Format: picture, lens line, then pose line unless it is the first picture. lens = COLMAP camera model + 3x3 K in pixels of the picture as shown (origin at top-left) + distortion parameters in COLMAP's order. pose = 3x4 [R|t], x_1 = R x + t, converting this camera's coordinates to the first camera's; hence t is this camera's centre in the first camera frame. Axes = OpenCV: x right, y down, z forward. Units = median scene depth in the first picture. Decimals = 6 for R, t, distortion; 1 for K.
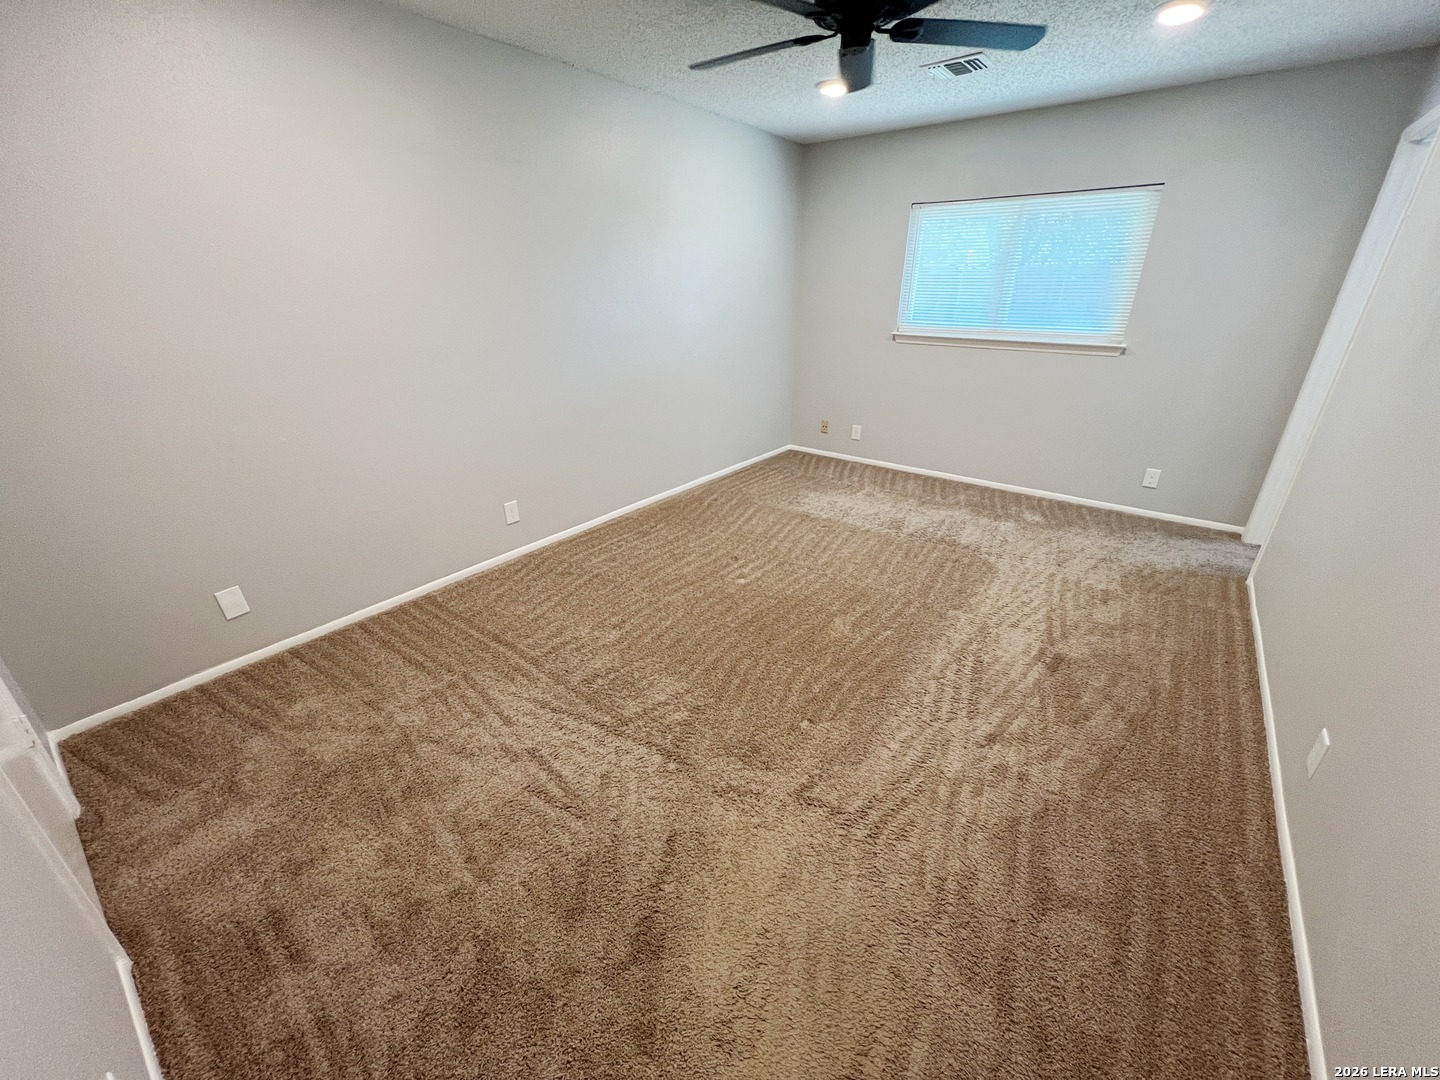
lens RADIAL K [[575.4, 0, 722.1], [0, 575.4, 541.5], [0, 0, 1]] dist [0.000893, -0.000307]
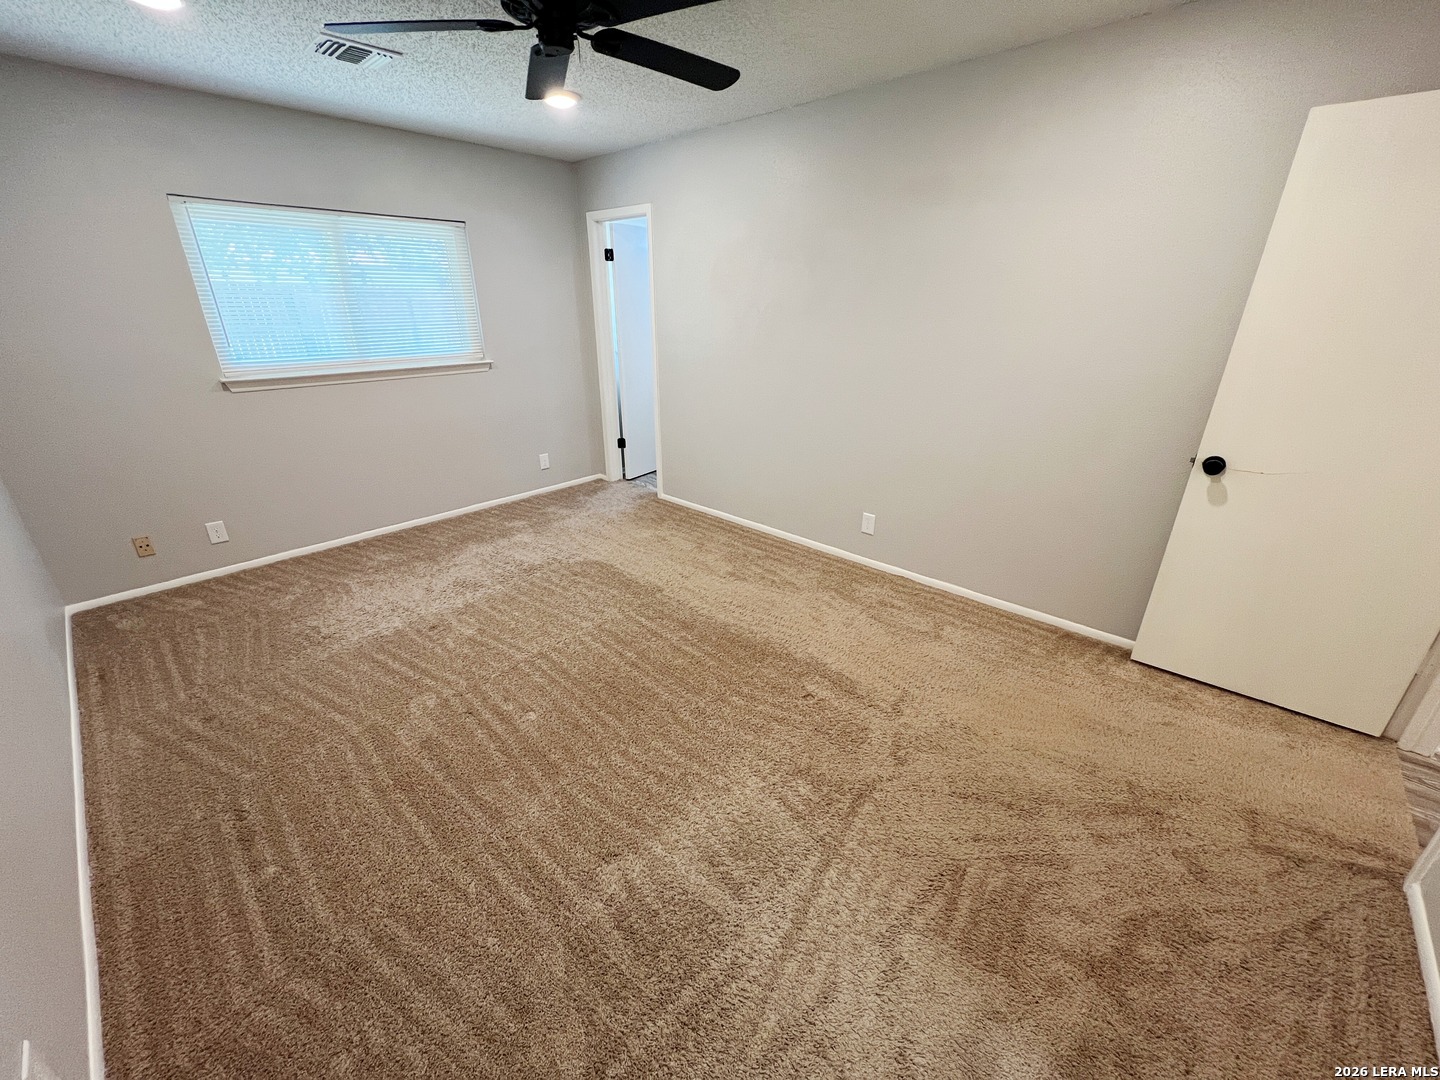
lens RADIAL K [[575.4, 0, 721.2], [0, 575.4, 537.8], [0, 0, 1]] dist [0.000893, -0.000307]
pose [[0.093136, -0.380858, 0.919931, -0.434871], [0.409474, 0.856846, 0.313284, -0.208286], [-0.907556, 0.347509, 0.235755, 0.435827]]
